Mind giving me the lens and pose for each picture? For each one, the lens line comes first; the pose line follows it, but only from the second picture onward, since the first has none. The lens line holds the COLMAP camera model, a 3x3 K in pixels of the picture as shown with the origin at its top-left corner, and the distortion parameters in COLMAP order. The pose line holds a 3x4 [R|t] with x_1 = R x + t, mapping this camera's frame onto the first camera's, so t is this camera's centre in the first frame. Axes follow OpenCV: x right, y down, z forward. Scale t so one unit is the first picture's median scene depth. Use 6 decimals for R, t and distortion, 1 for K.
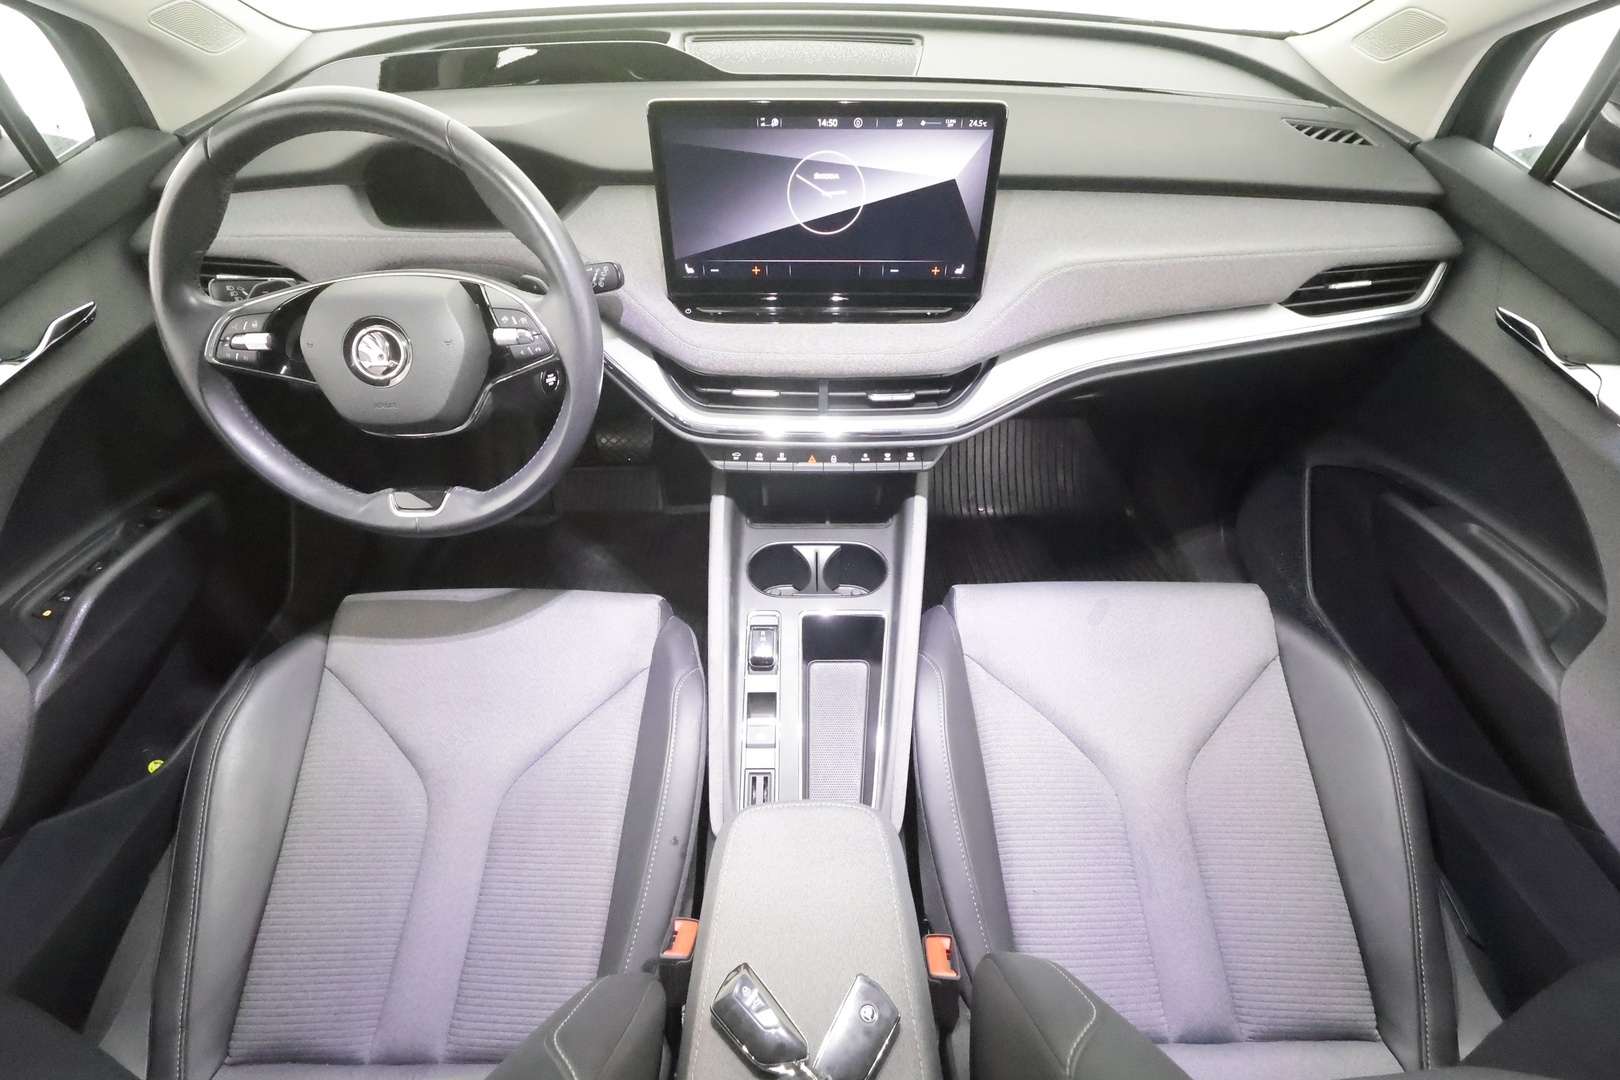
lens RADIAL K [[778.0, 0, 810.0], [0, 778.0, 540.0], [0, 0, 1]] dist [-0.000602, 0.000370]
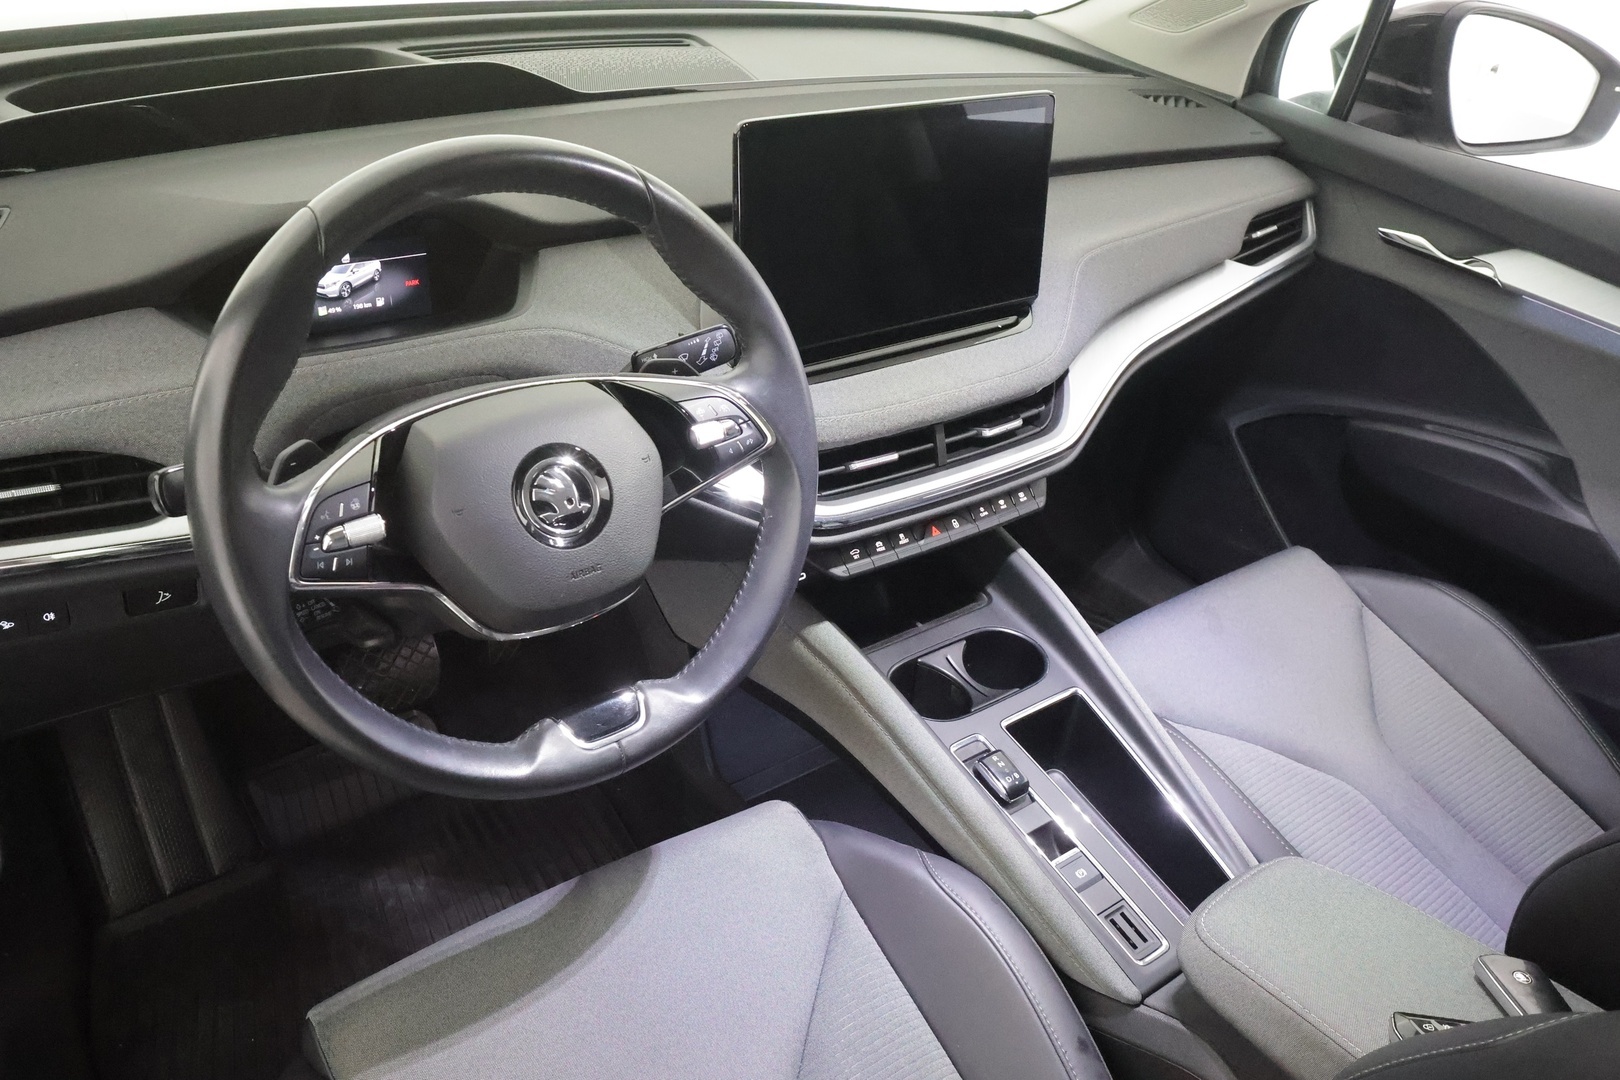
lens RADIAL K [[1309.3, 0, 810.1], [0, 1309.3, 547.8], [0, 0, 1]] dist [0.006132, -0.007538]
pose [[0.791255, -0.264071, 0.551527, -0.842039], [0.370041, 0.924831, -0.088075, -0.021299], [-0.486812, 0.273778, 0.829494, -0.004220]]
